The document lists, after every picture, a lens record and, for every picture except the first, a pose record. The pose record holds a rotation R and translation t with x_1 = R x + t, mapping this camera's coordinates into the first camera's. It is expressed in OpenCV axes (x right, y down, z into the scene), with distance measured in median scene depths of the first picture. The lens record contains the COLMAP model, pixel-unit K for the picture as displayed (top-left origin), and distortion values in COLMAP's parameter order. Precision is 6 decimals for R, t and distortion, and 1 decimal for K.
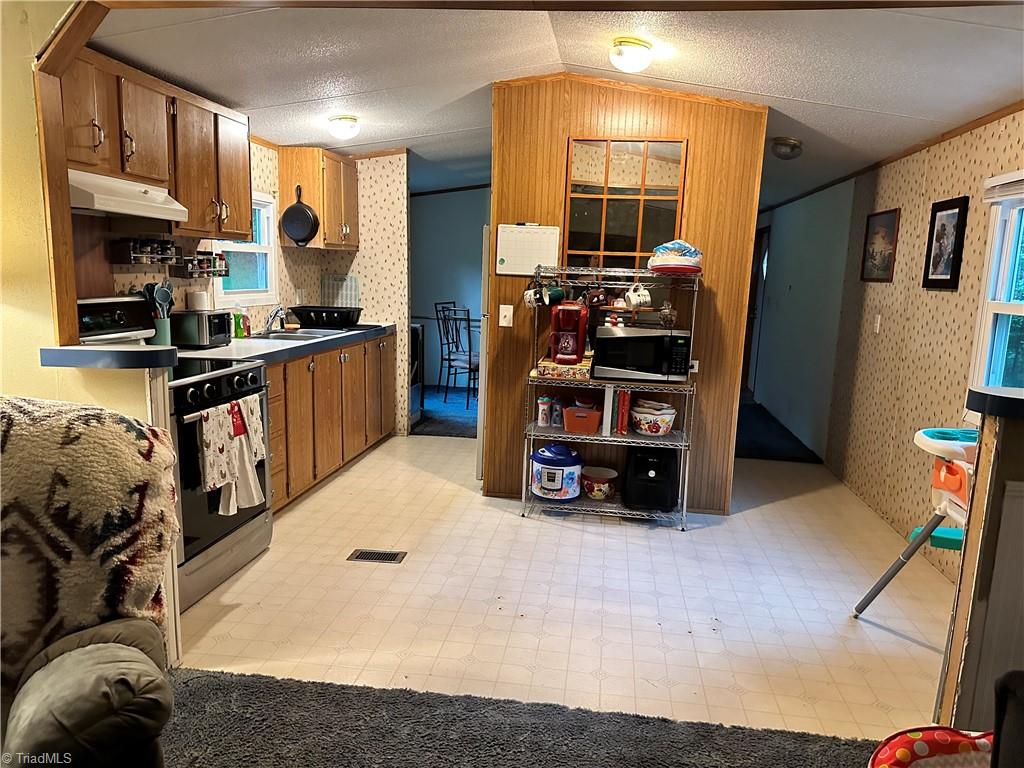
lens RADIAL K [[714.5, 0, 512.7], [0, 714.5, 388.4], [0, 0, 1]] dist [0.129644, -0.188362]
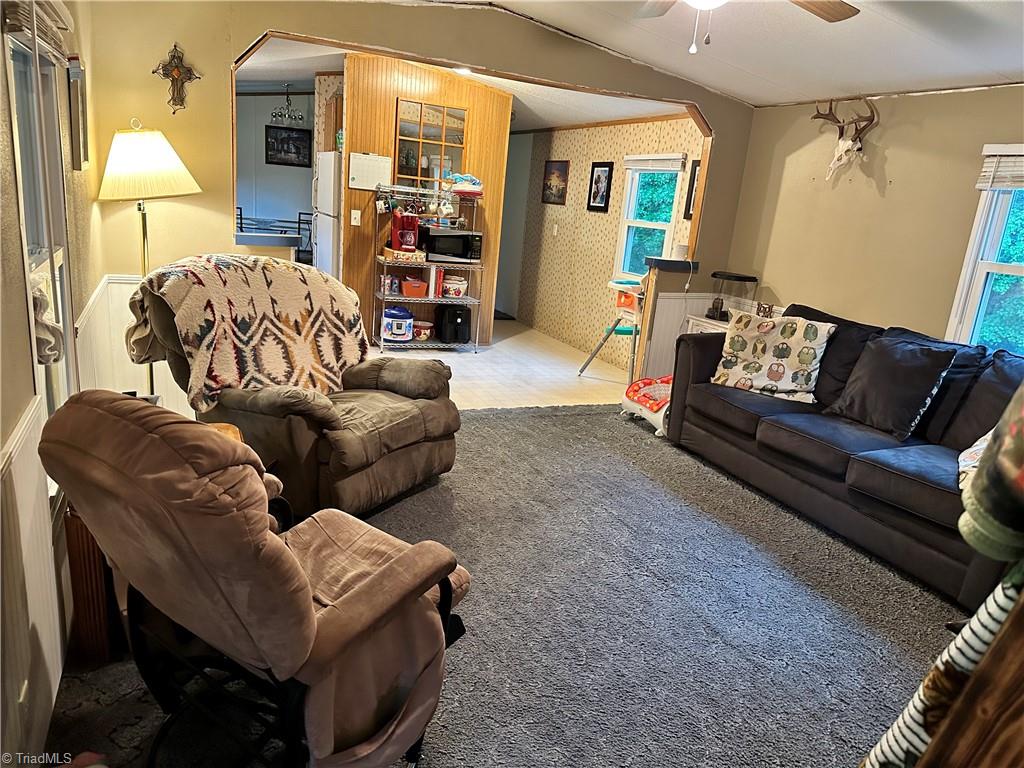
lens RADIAL K [[714.5, 0, 512.7], [0, 714.5, 388.4], [0, 0, 1]] dist [0.129644, -0.188362]
pose [[0.853977, -0.094138, 0.511723, -0.547178], [0.024815, 0.989746, 0.140664, 0.044316], [-0.519718, -0.107426, 0.847557, -0.465437]]
